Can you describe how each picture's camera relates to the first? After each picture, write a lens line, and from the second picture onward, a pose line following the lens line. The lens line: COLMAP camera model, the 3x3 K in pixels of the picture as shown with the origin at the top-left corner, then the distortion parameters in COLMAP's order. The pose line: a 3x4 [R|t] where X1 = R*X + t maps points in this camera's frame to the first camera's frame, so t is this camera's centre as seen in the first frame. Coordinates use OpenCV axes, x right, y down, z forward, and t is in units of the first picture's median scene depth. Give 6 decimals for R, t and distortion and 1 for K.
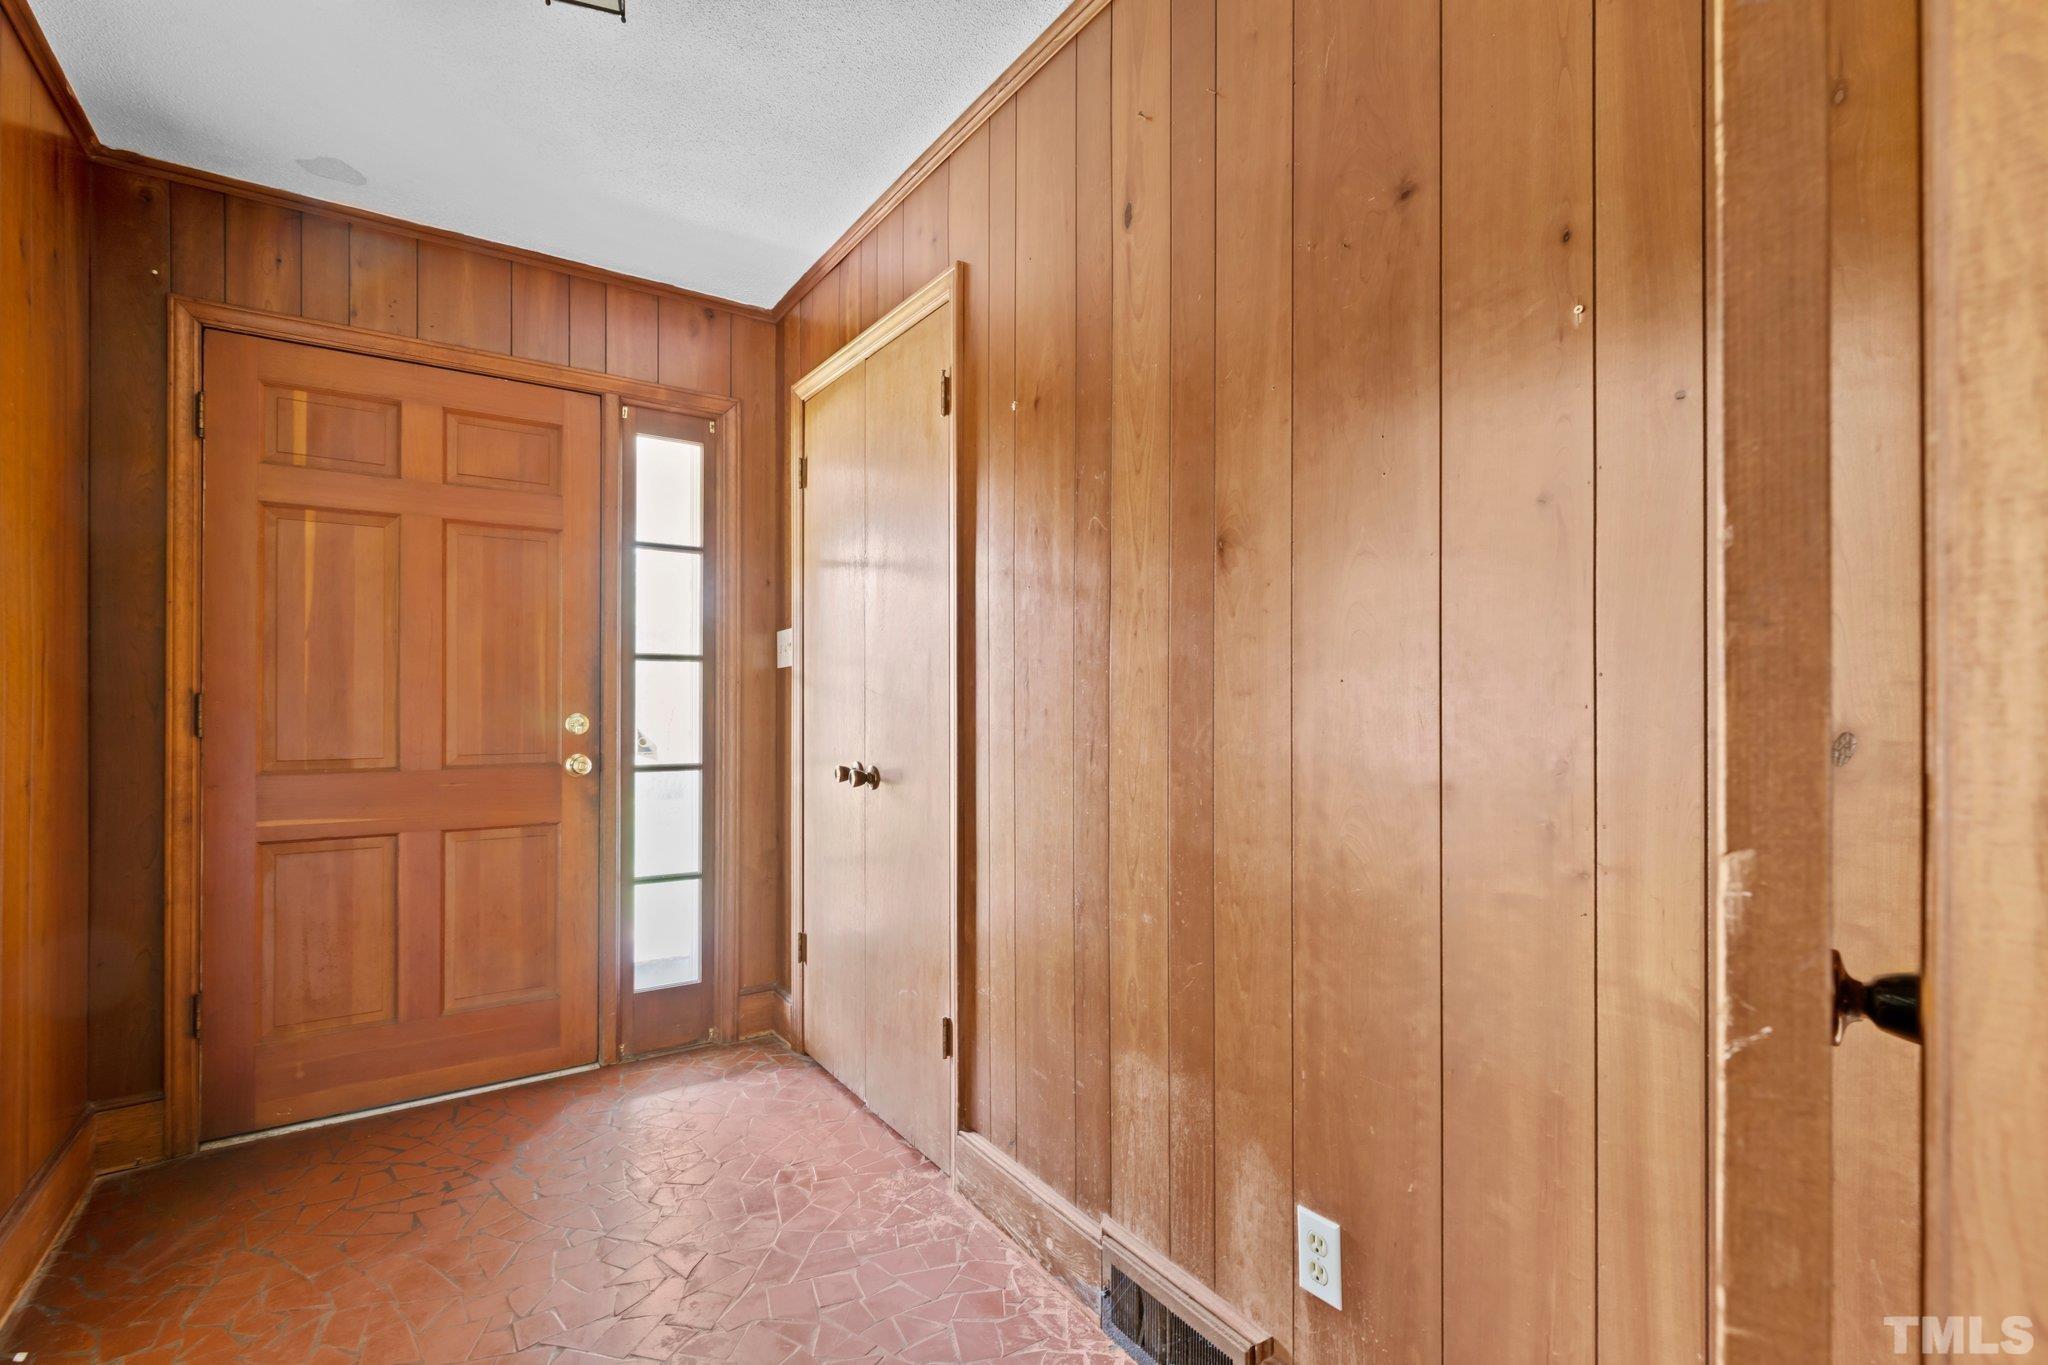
lens RADIAL K [[914.0, 0, 1024.0], [0, 914.0, 682.5], [0, 0, 1]] dist [-0.000841, -0.000113]
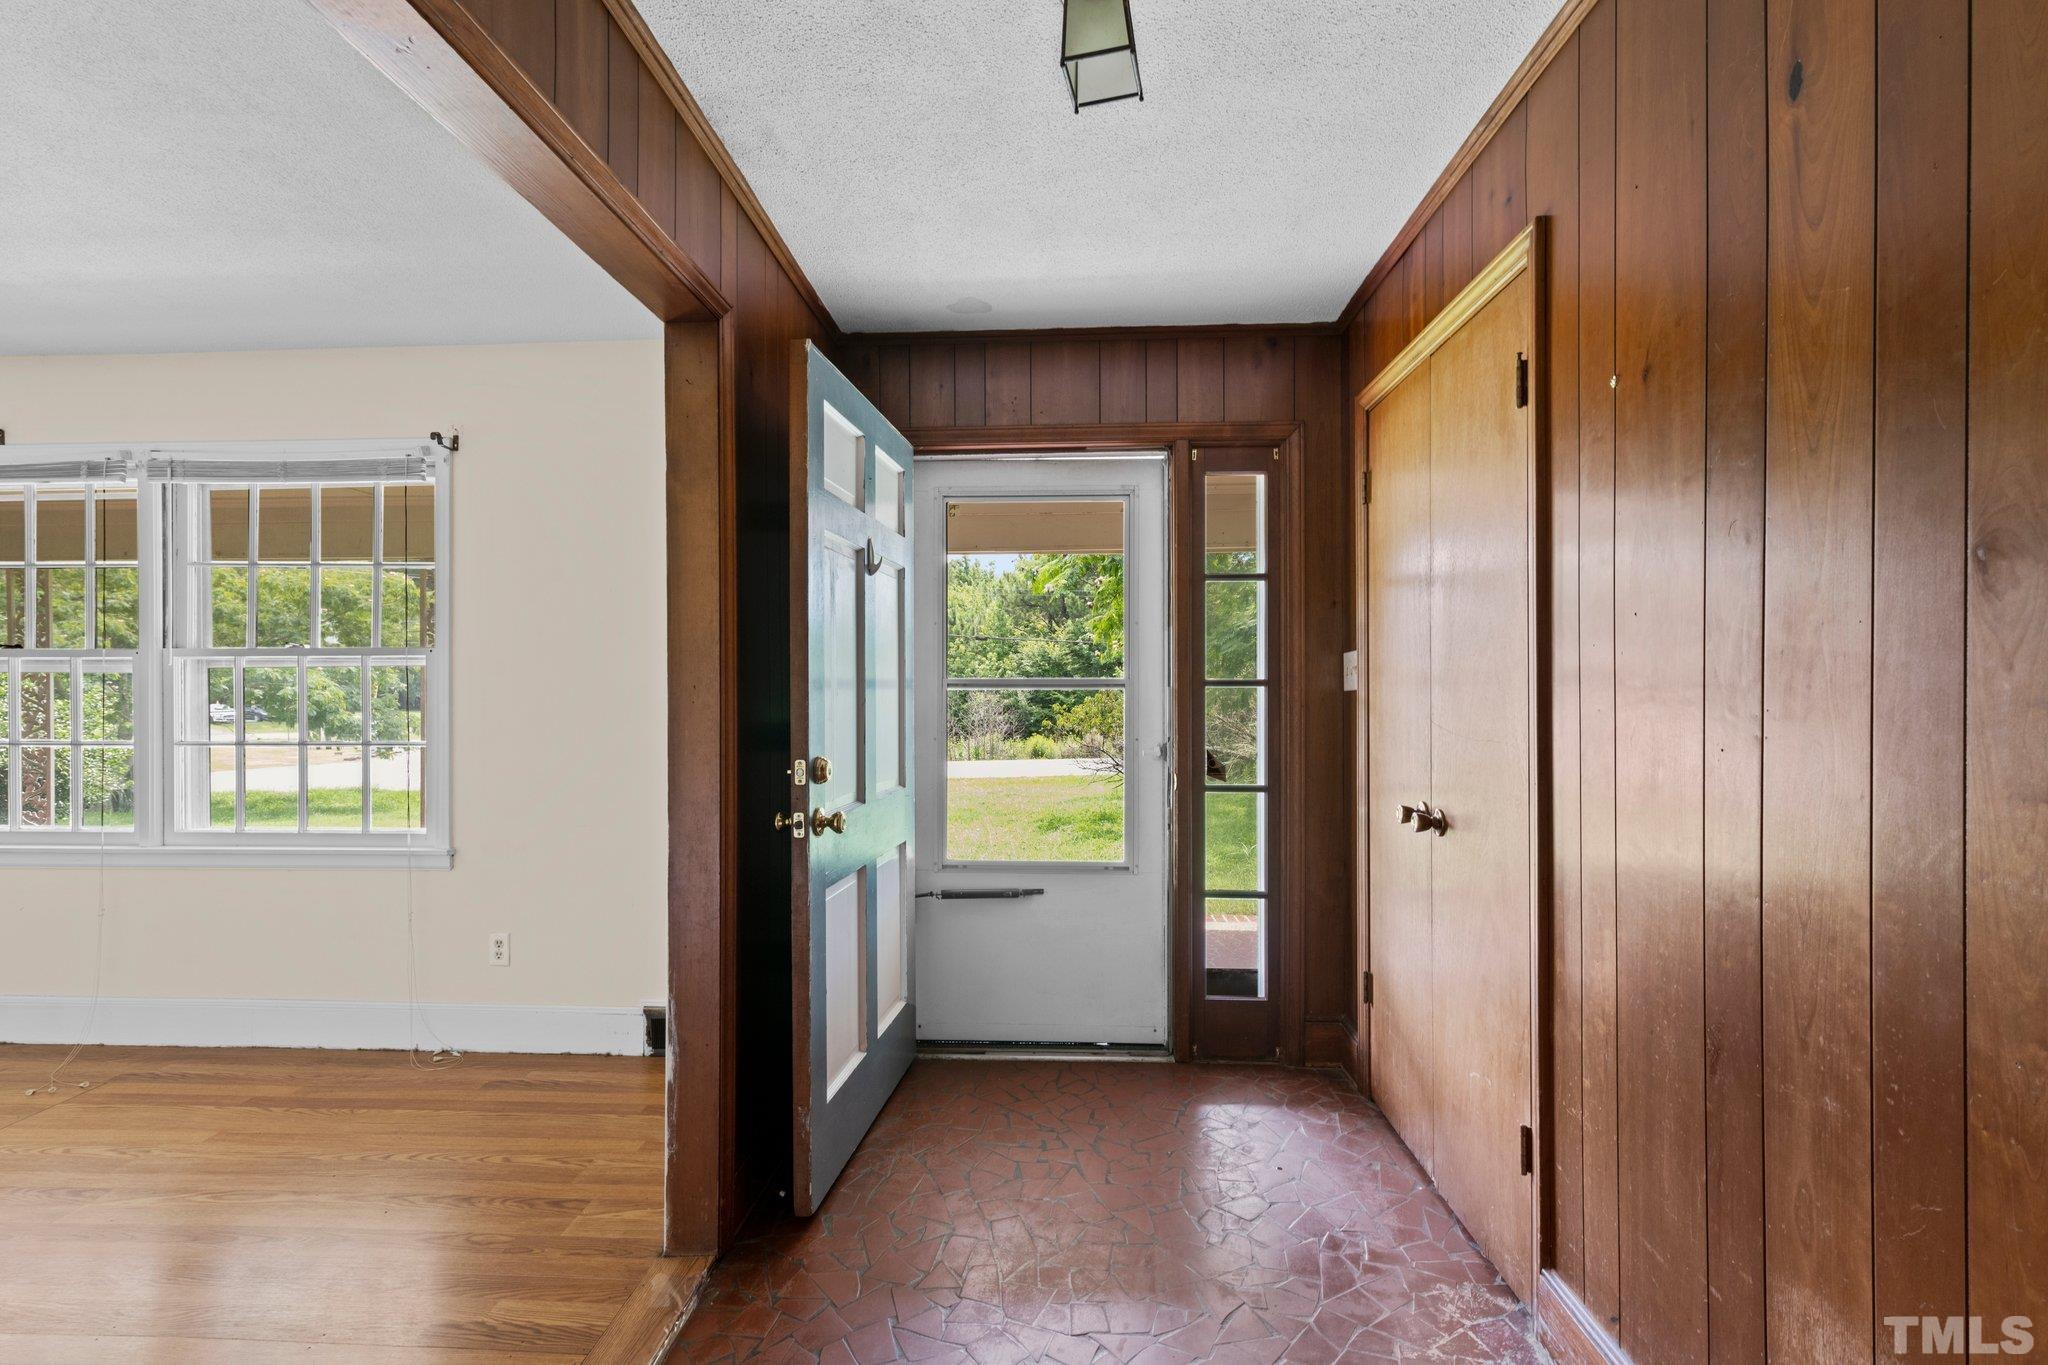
lens RADIAL K [[865.0, 0, 1046.5], [0, 865.0, 673.7], [0, 0, 1]] dist [-0.000133, -0.000273]
pose [[0.796391, -0.005425, -0.604758, 0.043986], [0.011932, 0.999906, 0.006744, -0.055856], [0.604664, -0.012587, 0.796381, 0.098099]]
